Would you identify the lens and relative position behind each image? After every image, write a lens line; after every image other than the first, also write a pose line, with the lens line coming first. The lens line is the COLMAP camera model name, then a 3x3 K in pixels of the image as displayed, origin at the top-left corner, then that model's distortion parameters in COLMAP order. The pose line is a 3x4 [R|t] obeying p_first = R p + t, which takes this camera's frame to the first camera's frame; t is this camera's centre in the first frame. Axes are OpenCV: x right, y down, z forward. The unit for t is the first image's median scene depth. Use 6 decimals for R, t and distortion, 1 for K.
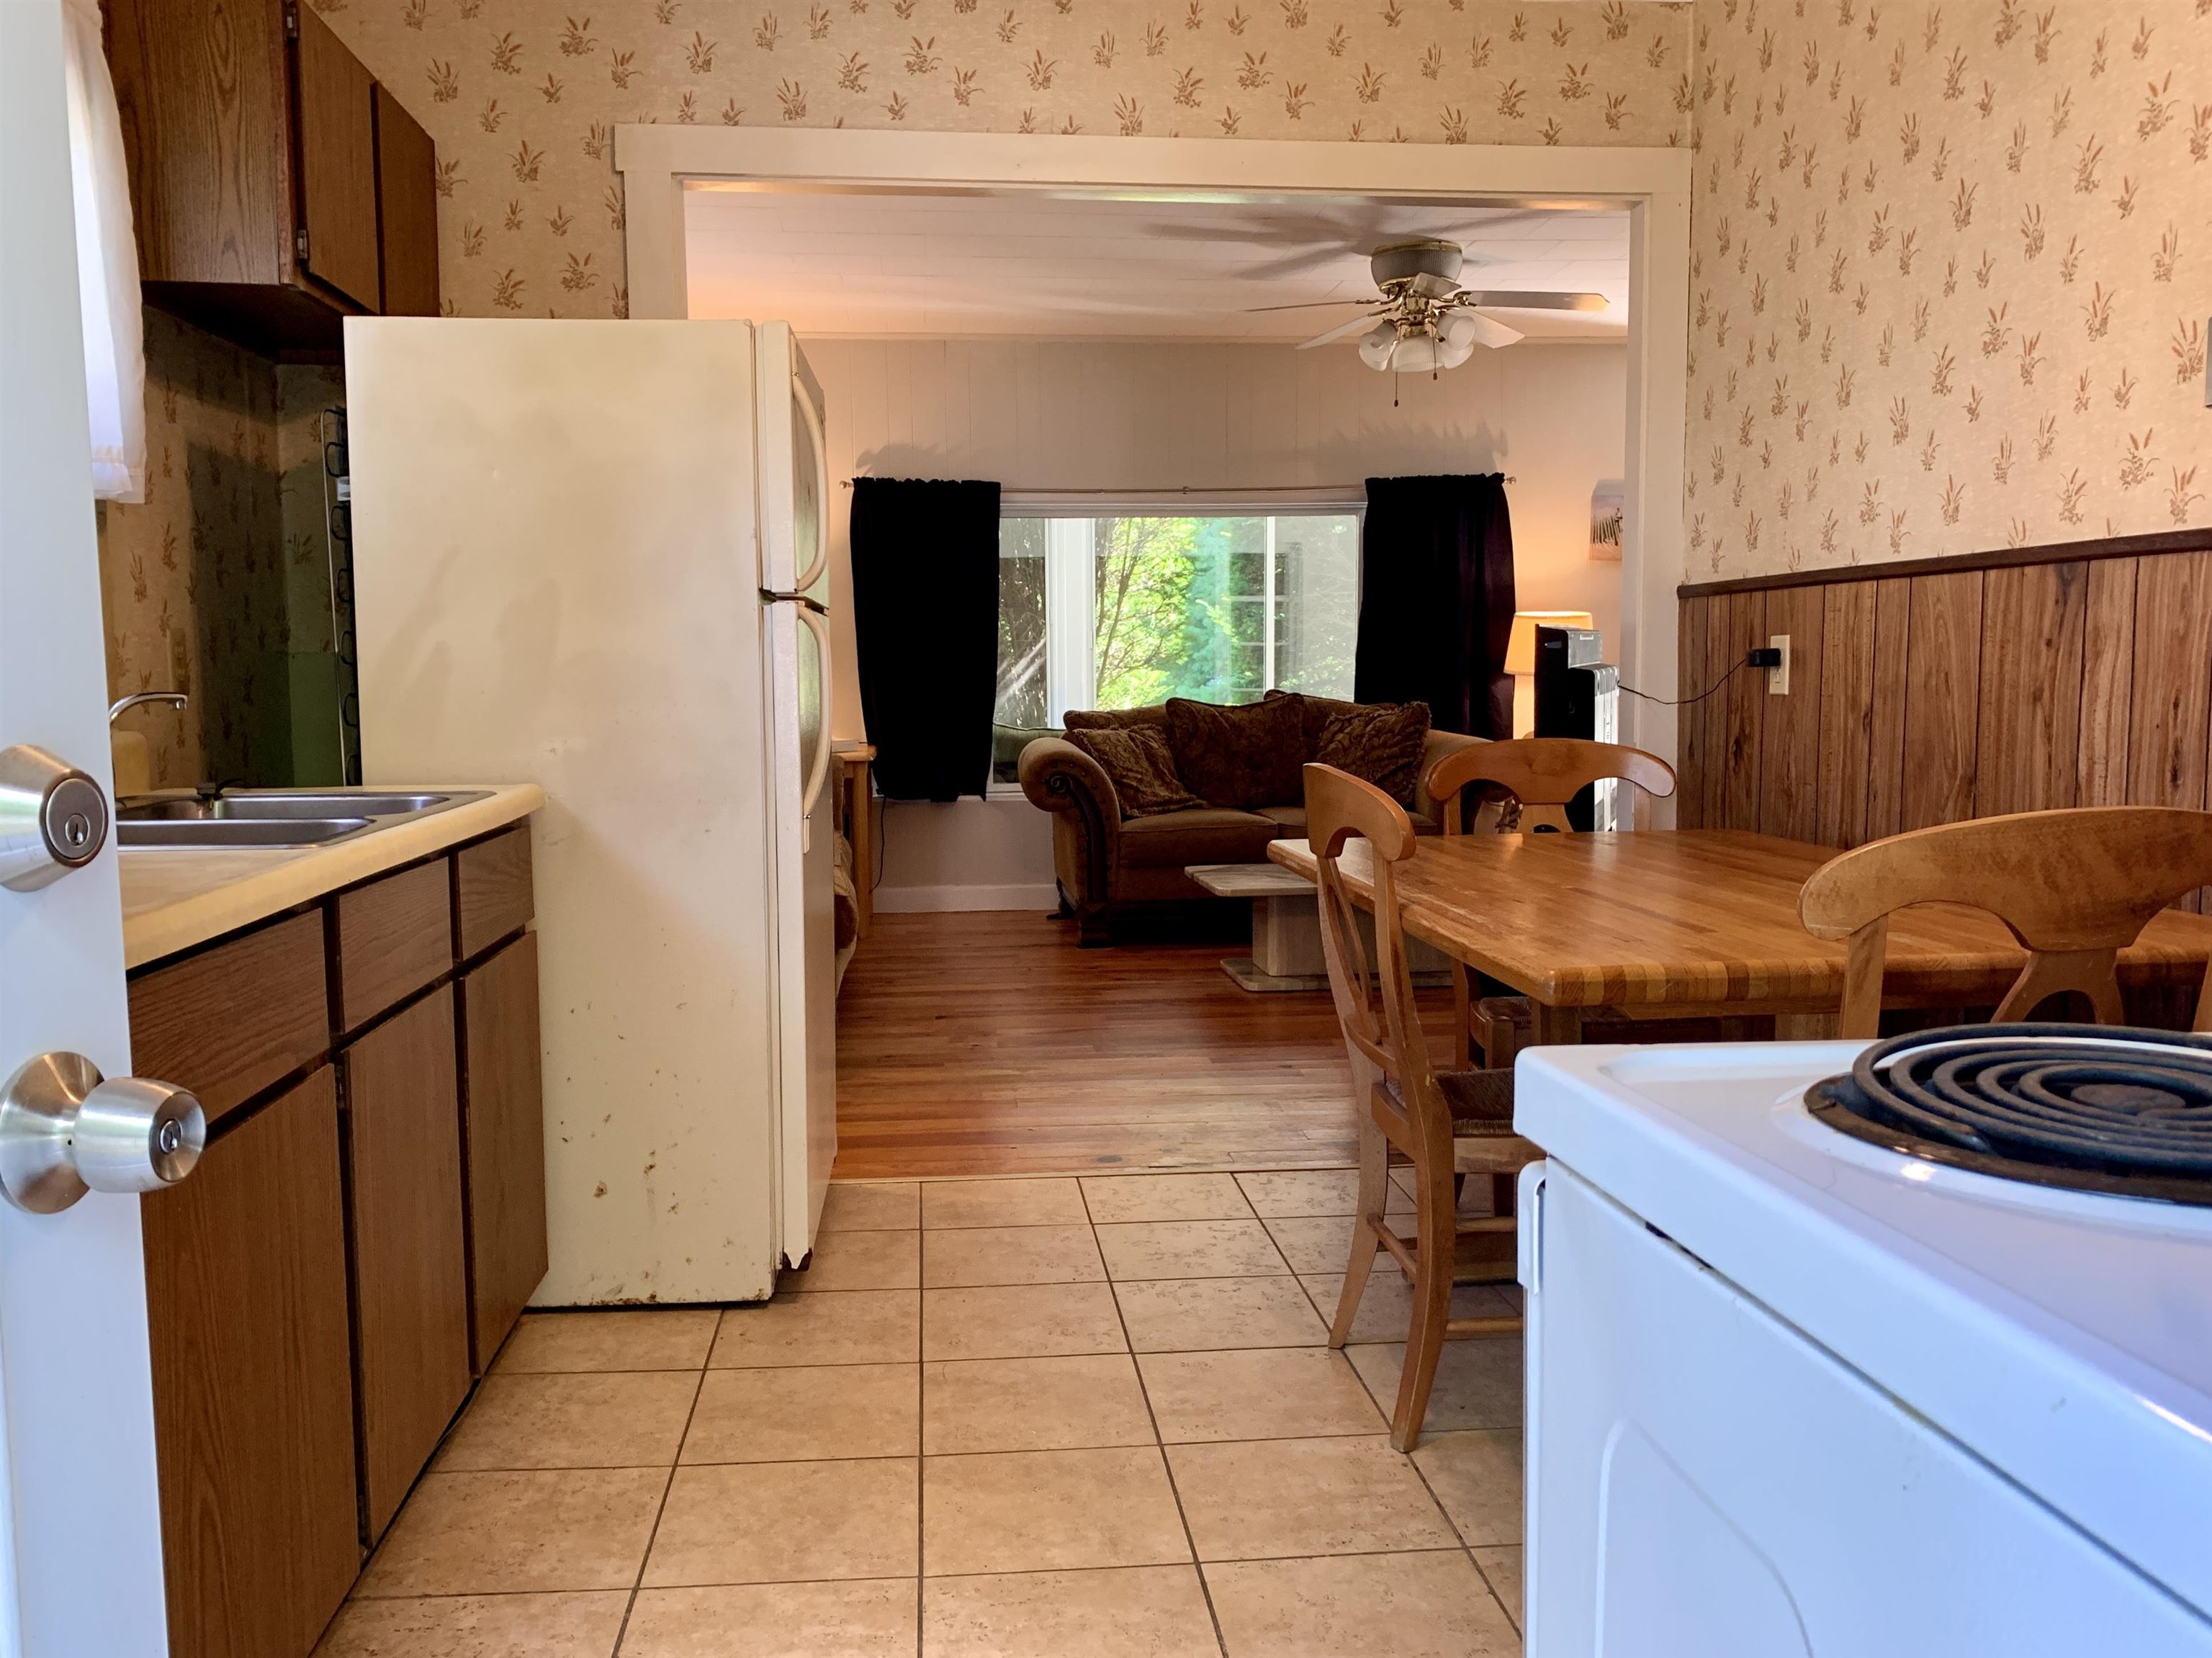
lens RADIAL K [[1695.8, 0, 1102.0], [0, 1695.8, 821.1], [0, 0, 1]] dist [0.026160, -0.038939]
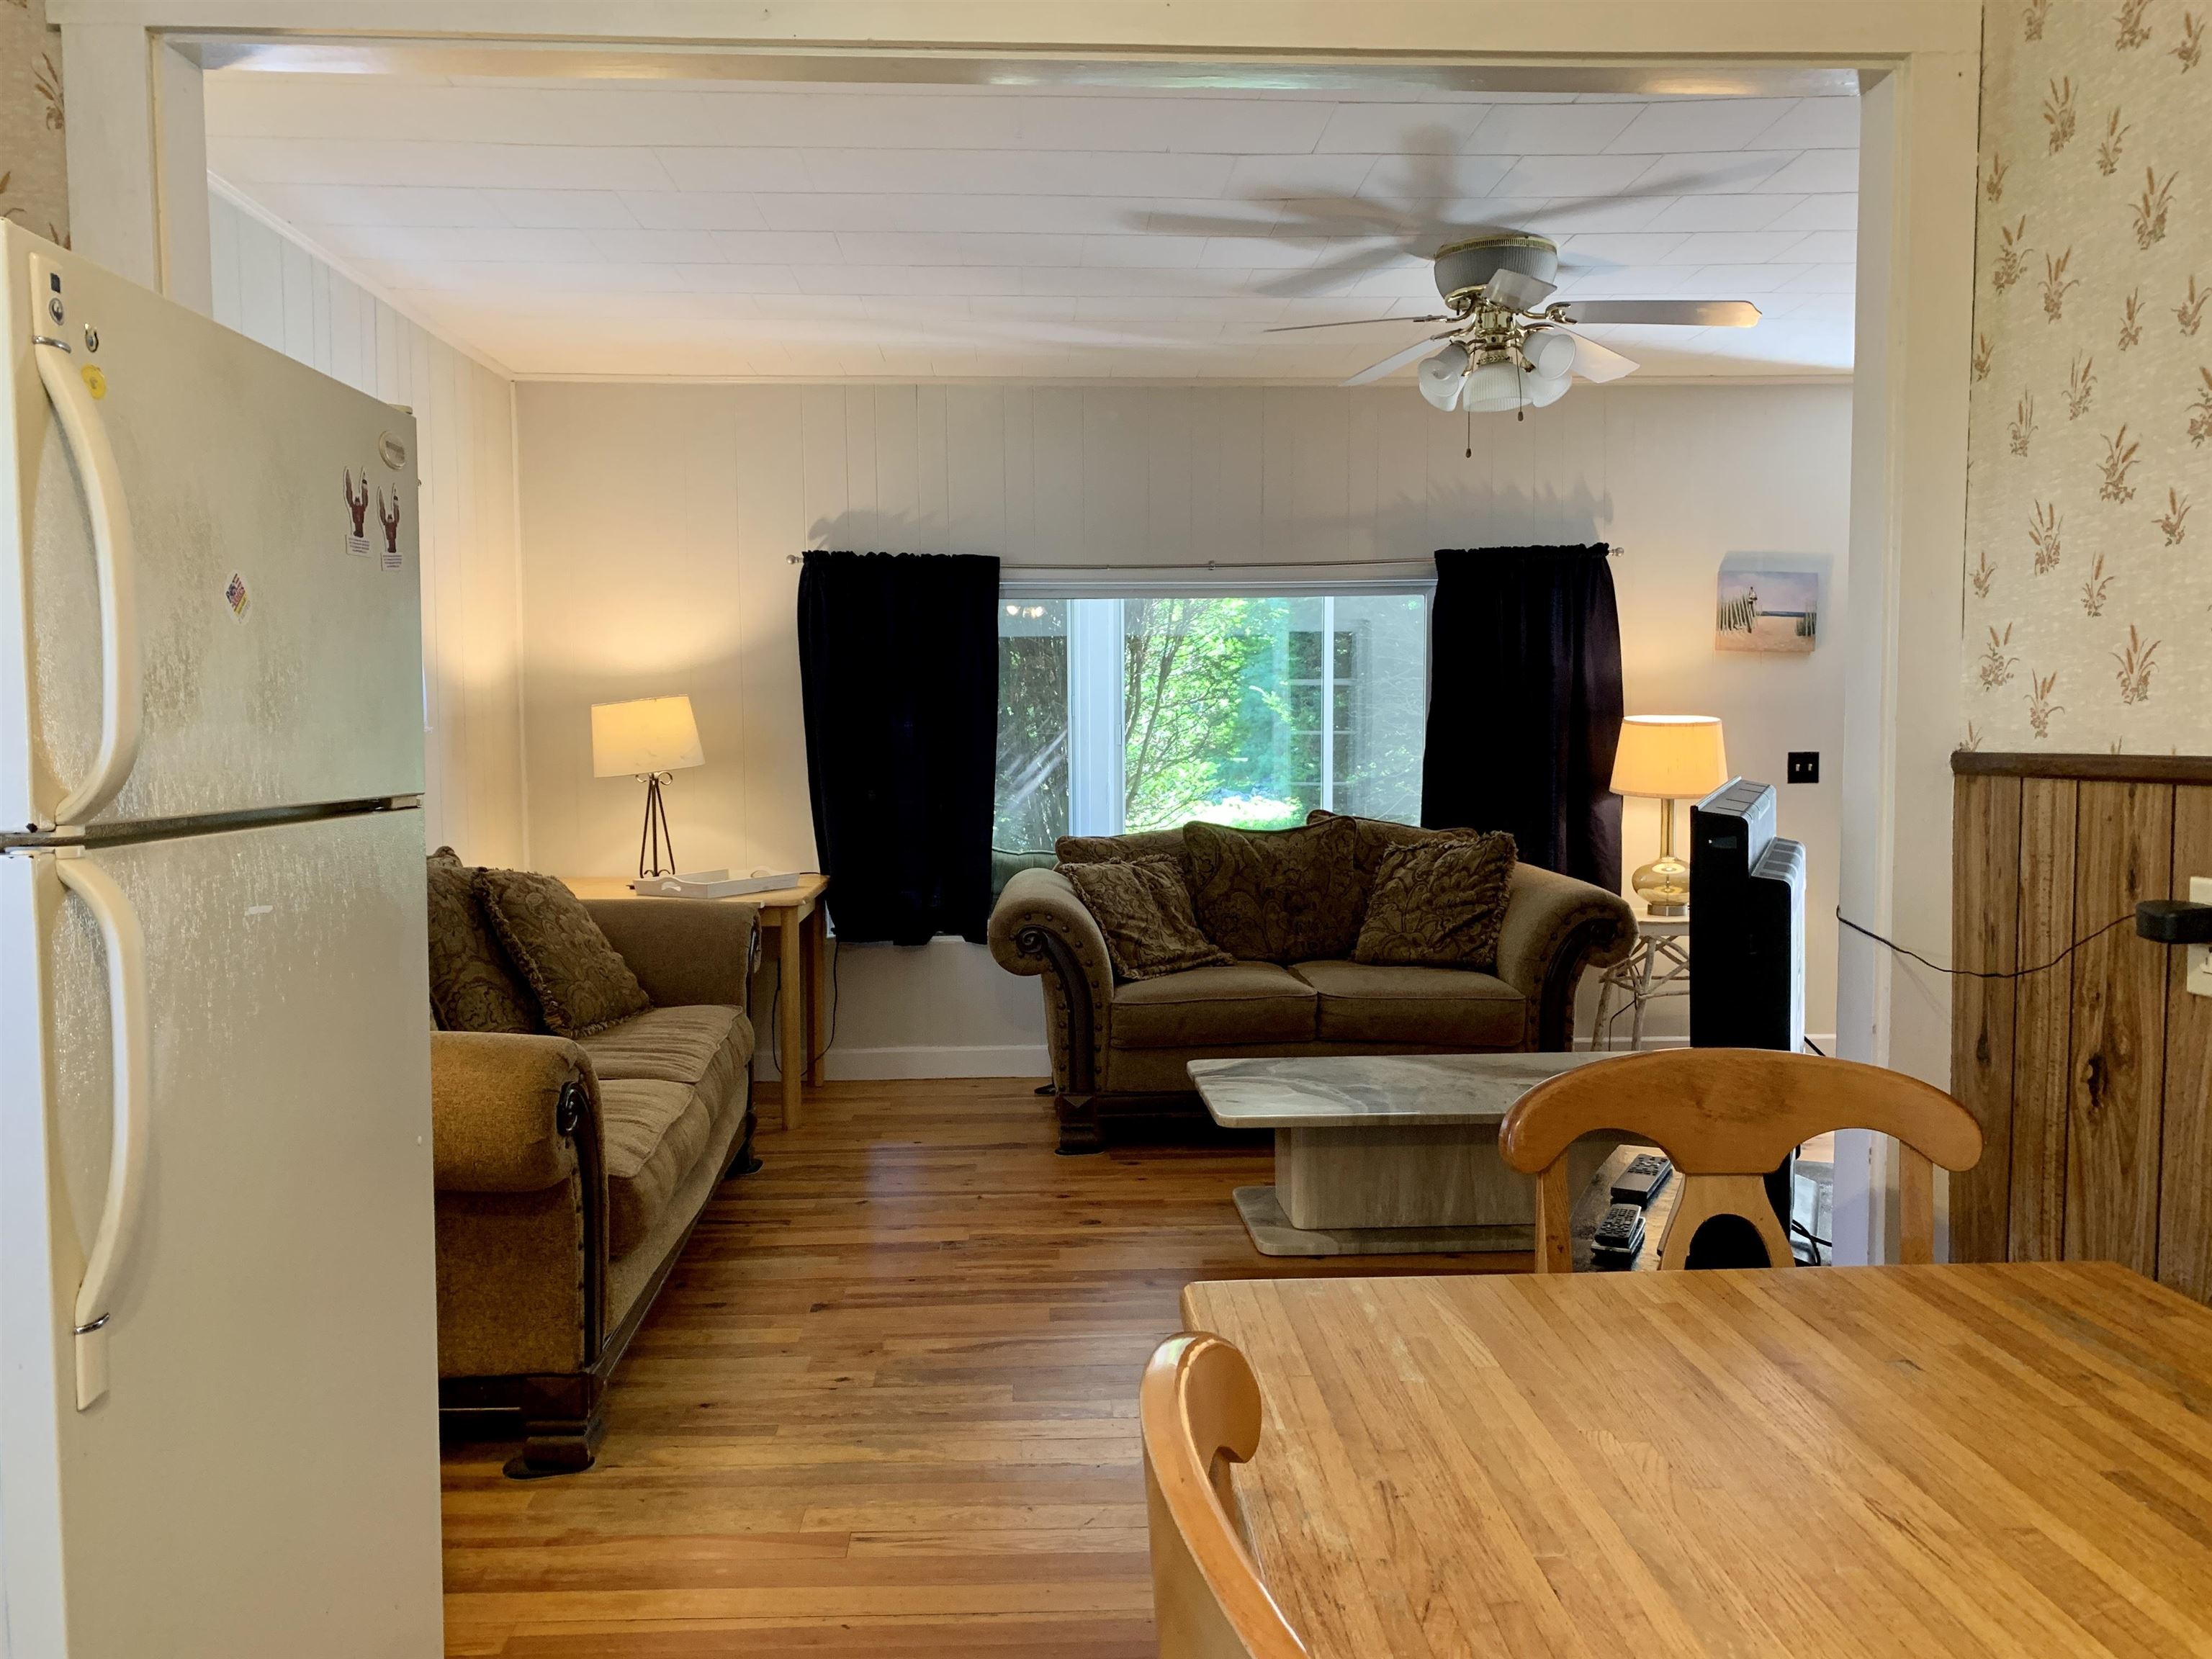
lens RADIAL K [[1696.0, 0, 1098.6], [0, 1696.0, 823.0], [0, 0, 1]] dist [0.026160, -0.038939]
pose [[0.998612, 0.006740, -0.052228, 0.041417], [-0.008682, 0.999276, -0.037054, -0.043798], [0.051940, 0.037457, 0.997947, 0.203962]]
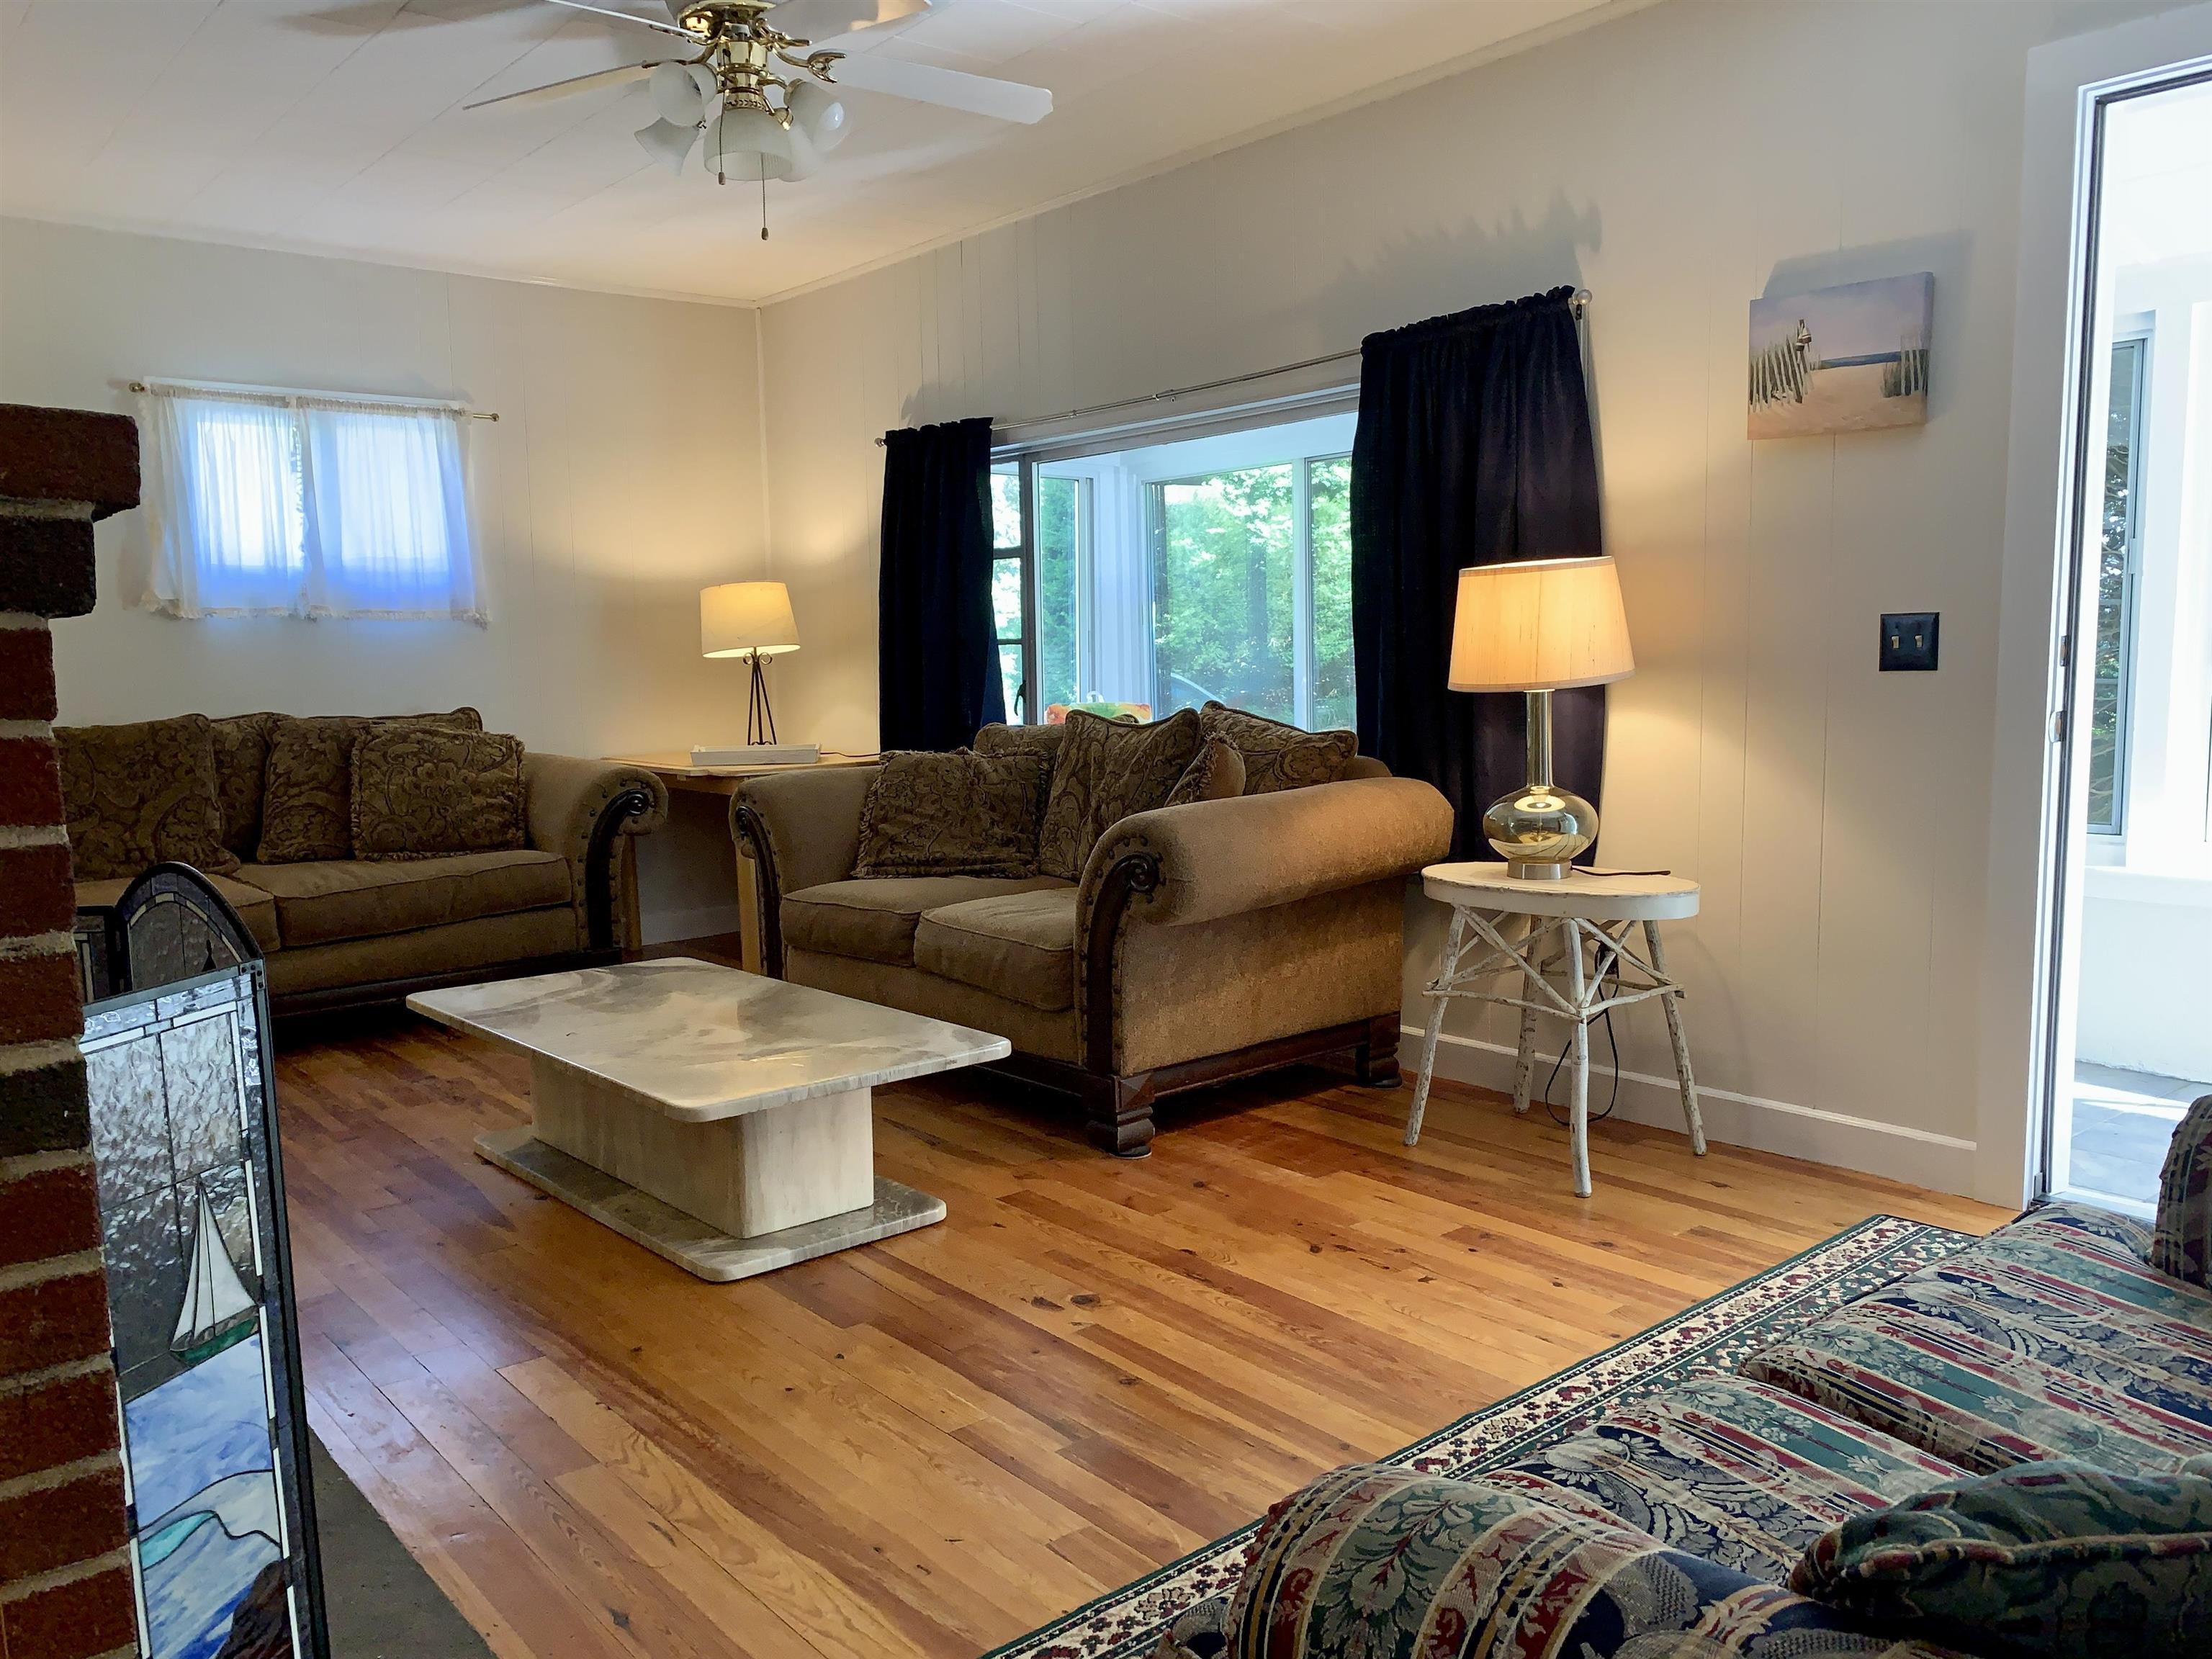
lens RADIAL K [[1696.0, 0, 1083.9], [0, 1696.0, 843.1], [0, 0, 1]] dist [0.026160, -0.038939]
pose [[0.557623, 0.095792, -0.824549, 0.636343], [-0.066991, 0.995272, 0.070322, -0.070855], [0.827387, 0.016024, 0.561404, 0.647380]]
